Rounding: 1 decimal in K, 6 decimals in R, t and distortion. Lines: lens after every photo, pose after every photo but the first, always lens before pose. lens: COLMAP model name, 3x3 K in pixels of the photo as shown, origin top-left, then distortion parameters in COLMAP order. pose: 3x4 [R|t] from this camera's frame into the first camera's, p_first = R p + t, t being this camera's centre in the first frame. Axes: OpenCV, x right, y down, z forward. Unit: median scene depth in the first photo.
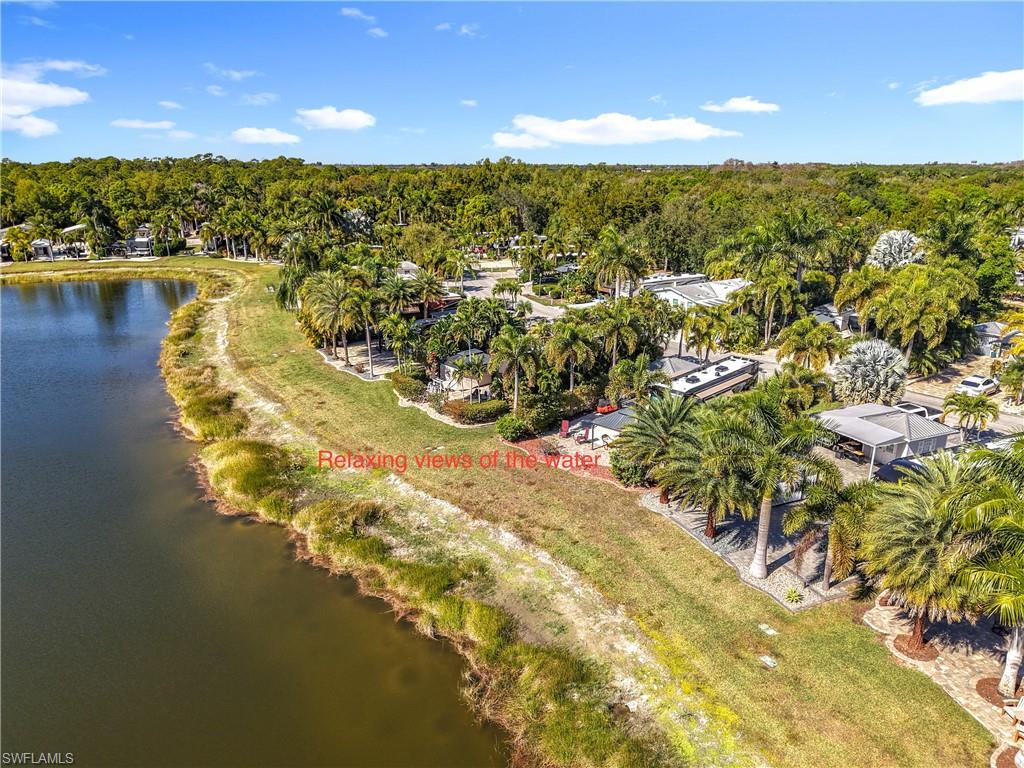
lens RADIAL K [[696.9, 0, 505.4], [0, 696.9, 379.4], [0, 0, 1]] dist [0.096325, -0.125275]
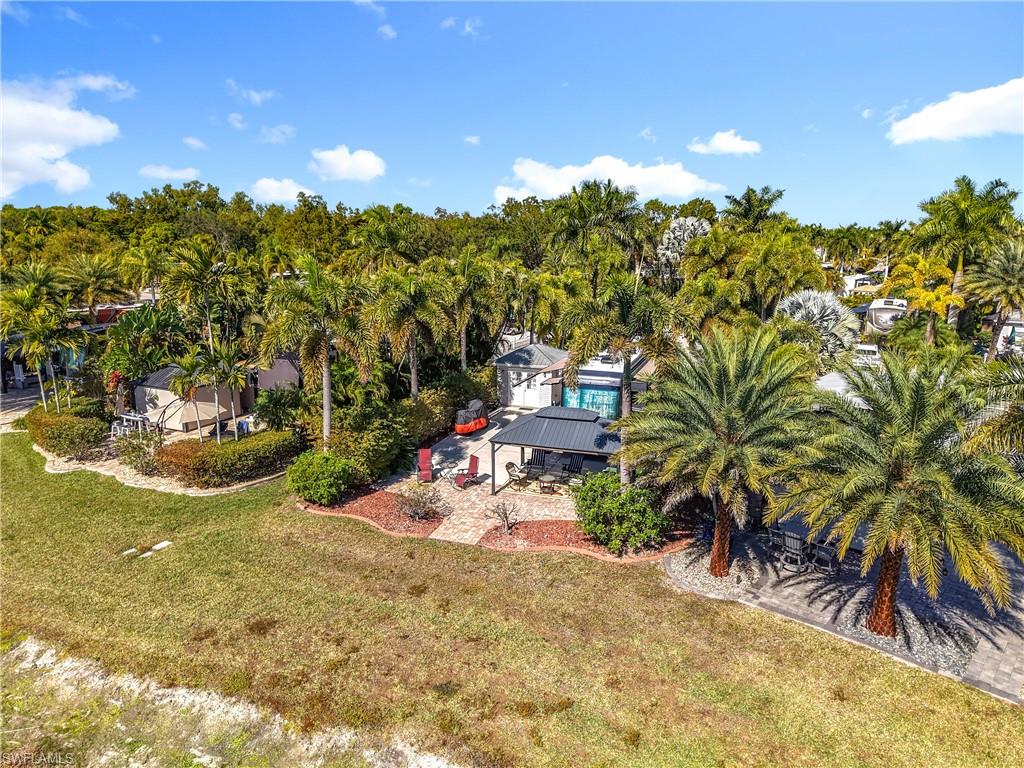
lens RADIAL K [[694.4, 0, 518.3], [0, 694.4, 383.1], [0, 0, 1]] dist [0.000184, -0.001438]
pose [[0.902814, -0.082560, 0.422031, -0.065374], [0.117363, 0.991445, -0.057113, 0.047576], [-0.413705, 0.101093, 0.904781, 0.498807]]
